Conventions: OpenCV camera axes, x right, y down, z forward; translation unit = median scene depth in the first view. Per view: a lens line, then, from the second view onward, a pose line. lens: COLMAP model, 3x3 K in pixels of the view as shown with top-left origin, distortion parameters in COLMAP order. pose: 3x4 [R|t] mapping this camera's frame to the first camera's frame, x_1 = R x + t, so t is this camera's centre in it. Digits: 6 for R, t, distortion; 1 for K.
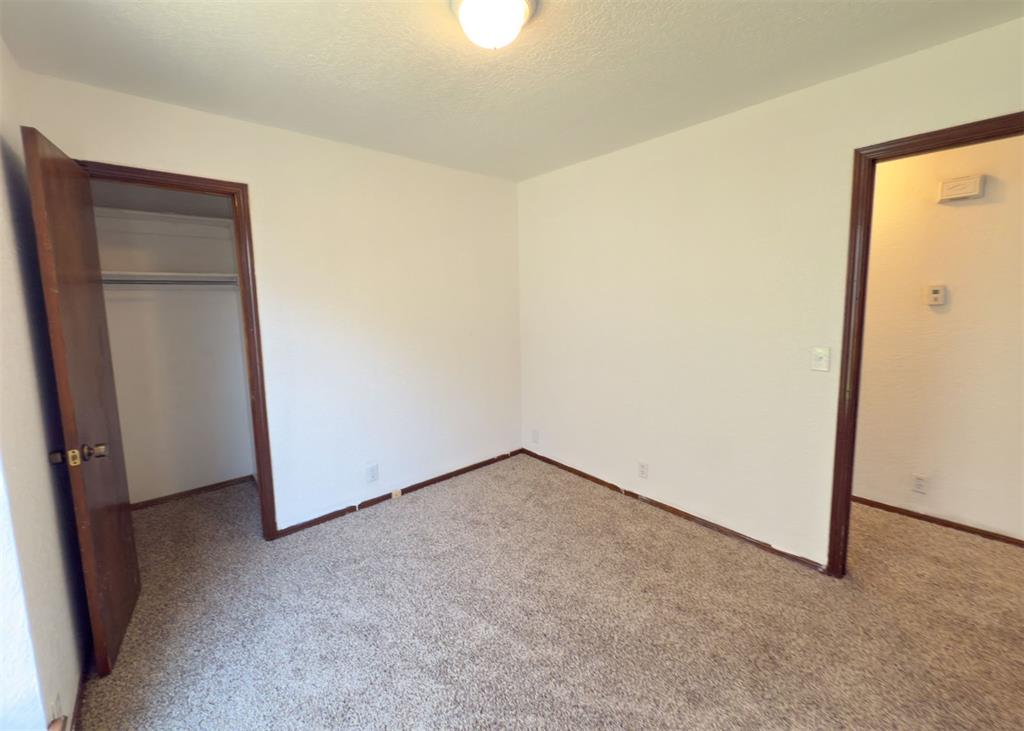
lens RADIAL K [[412.9, 0, 513.0], [0, 412.9, 347.8], [0, 0, 1]] dist [0.000275, 0.000013]
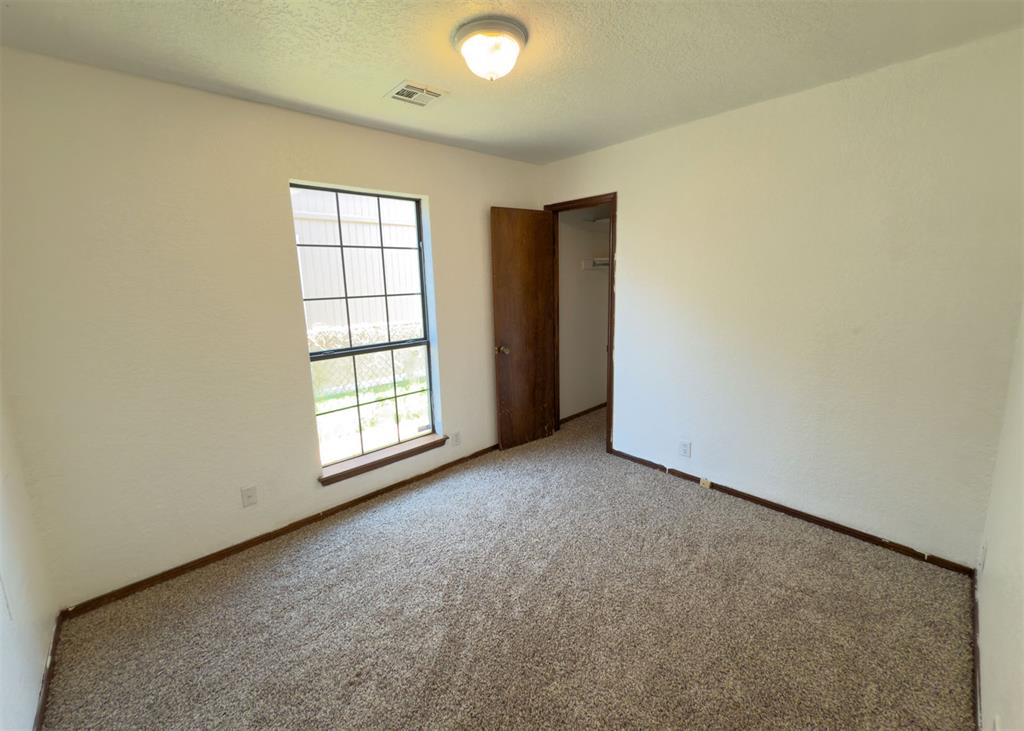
lens RADIAL K [[412.9, 0, 513.0], [0, 412.9, 347.8], [0, 0, 1]] dist [0.000275, 0.000013]
pose [[0.033106, 0.188652, -0.981486, 0.648985], [-0.090869, 0.978525, 0.185018, -0.099322], [0.995312, 0.083061, 0.049538, 0.539754]]
